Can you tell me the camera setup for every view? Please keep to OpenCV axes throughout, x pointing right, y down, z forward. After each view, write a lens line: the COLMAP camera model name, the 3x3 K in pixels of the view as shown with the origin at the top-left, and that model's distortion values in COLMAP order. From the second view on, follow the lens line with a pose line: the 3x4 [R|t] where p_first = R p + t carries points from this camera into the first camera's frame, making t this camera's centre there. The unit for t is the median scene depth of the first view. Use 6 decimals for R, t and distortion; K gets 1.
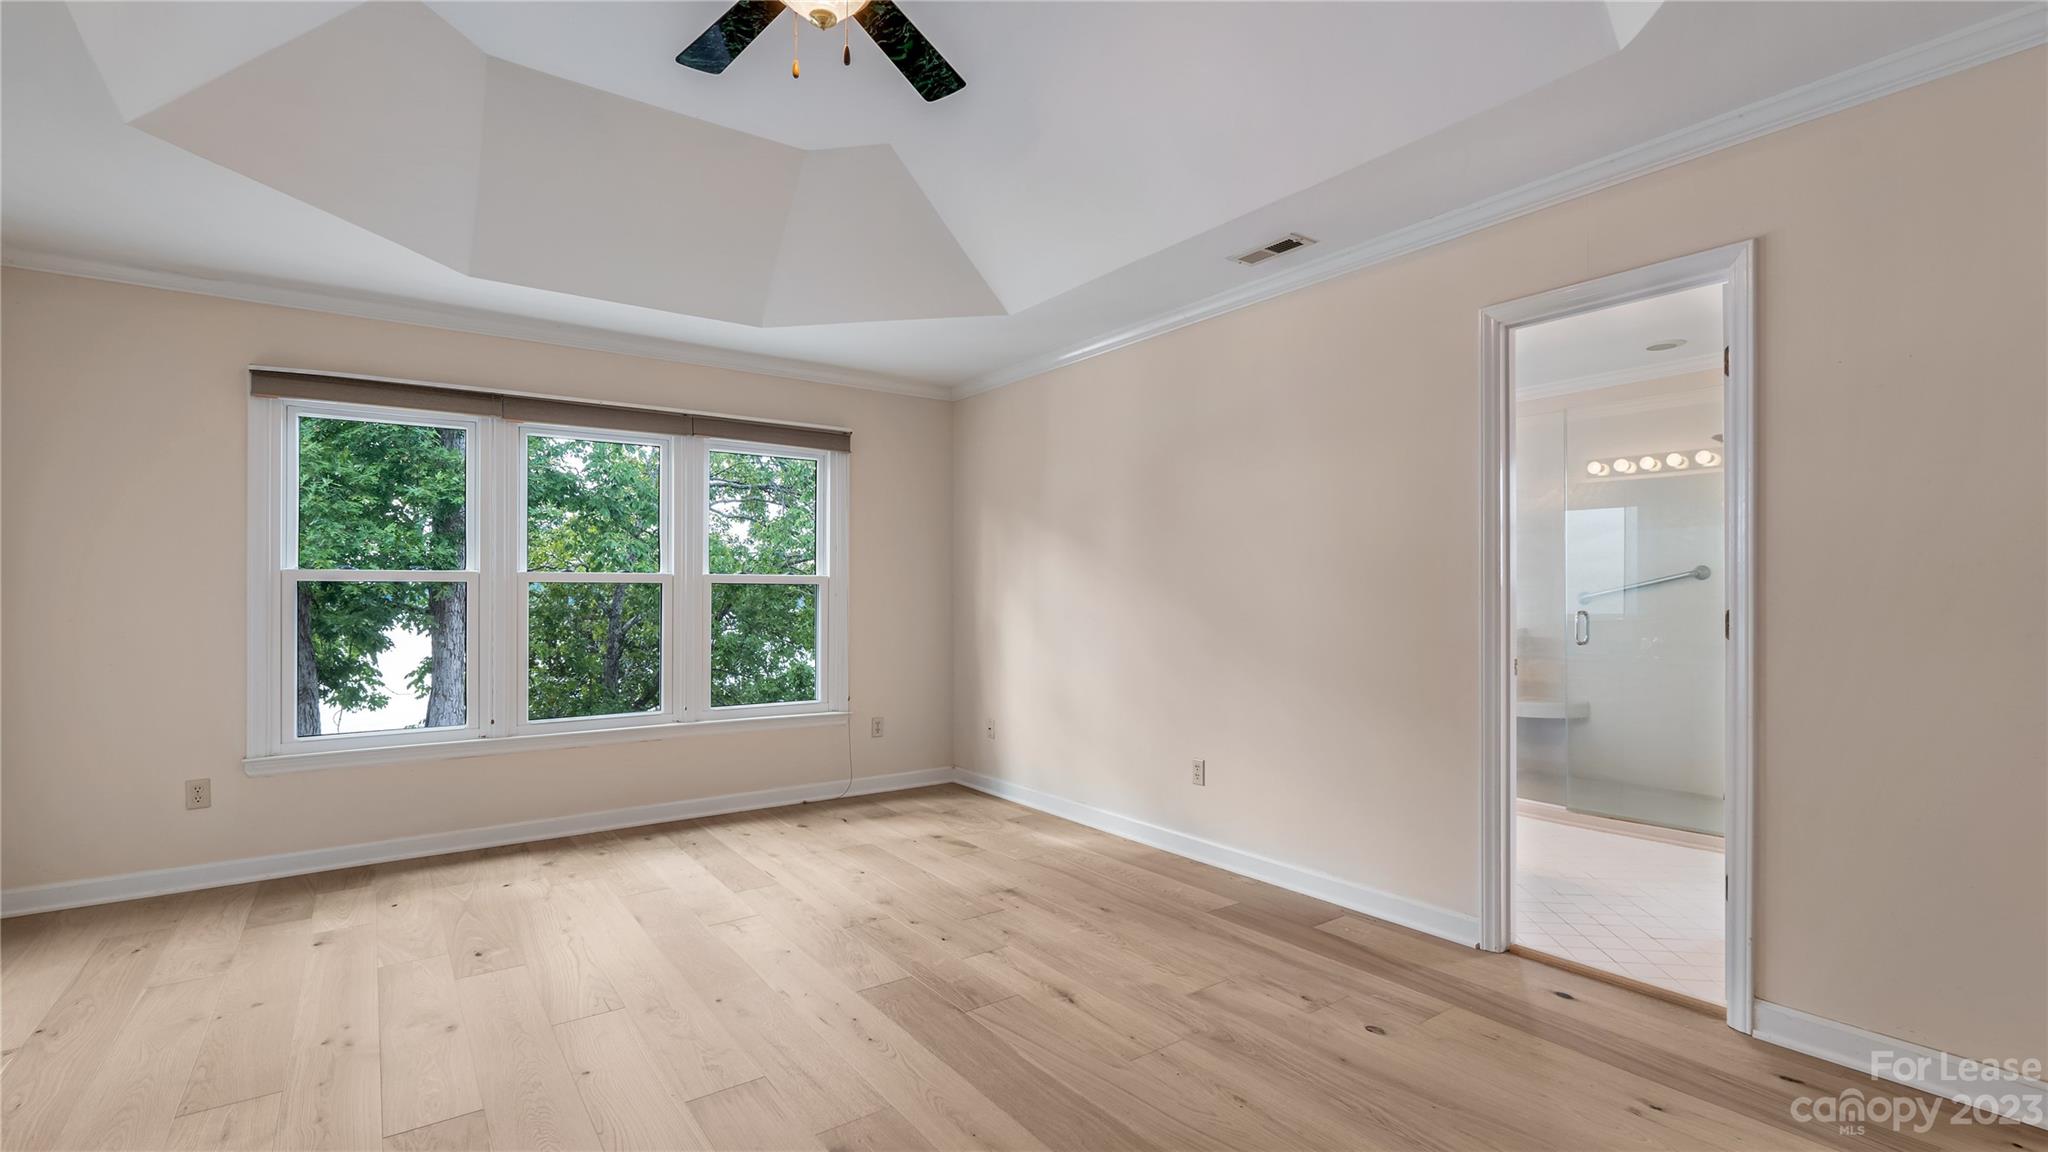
lens RADIAL K [[921.3, 0, 1031.2], [0, 921.3, 584.6], [0, 0, 1]] dist [-0.010271, 0.000293]
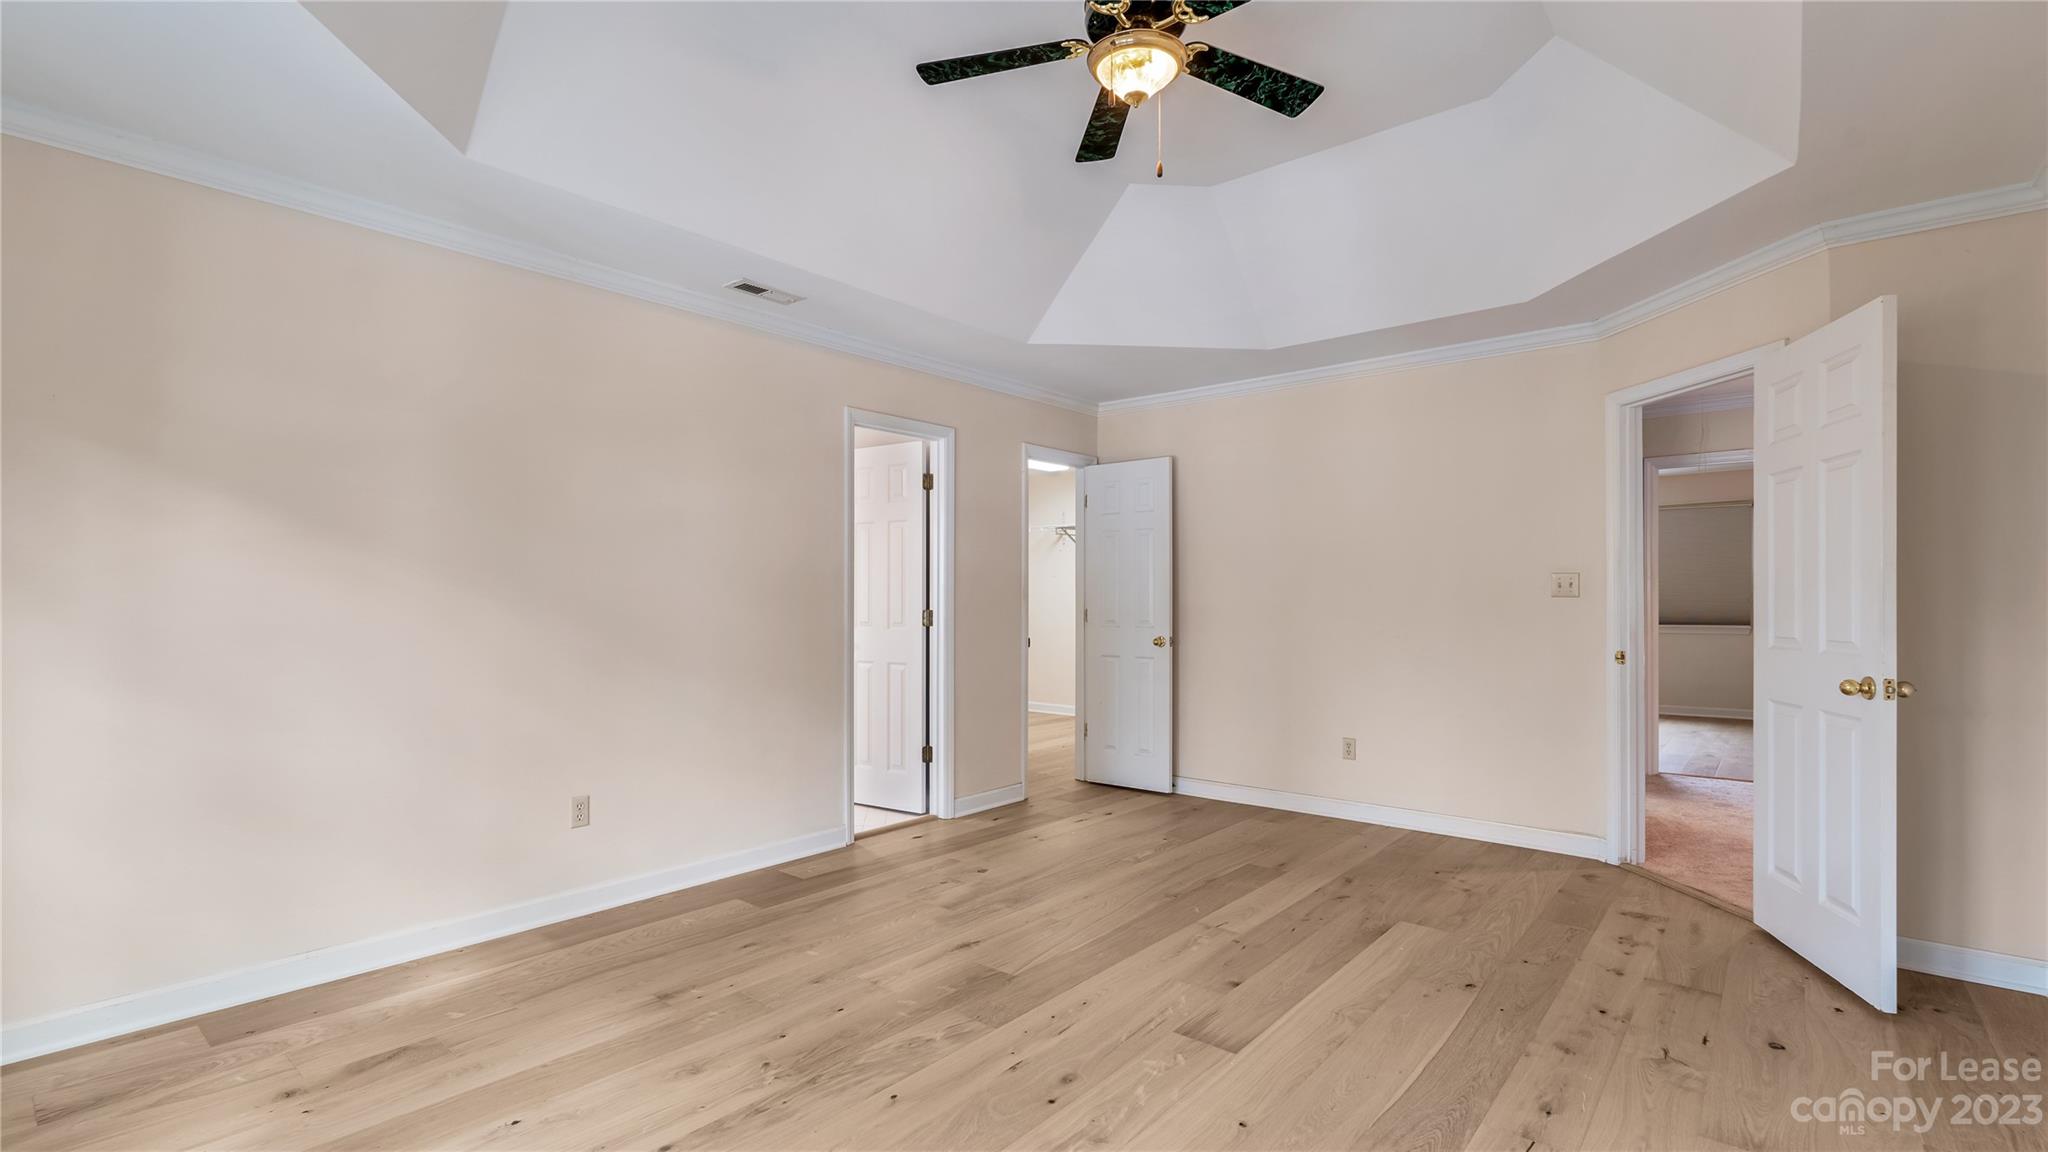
lens RADIAL K [[921.3, 0, 1033.5], [0, 921.3, 584.1], [0, 0, 1]] dist [-0.010271, 0.000293]
pose [[-0.245085, 0.014454, 0.969394, -0.895946], [-0.006294, 0.999844, -0.016500, 0.005481], [-0.969481, -0.010146, -0.244956, 0.963544]]
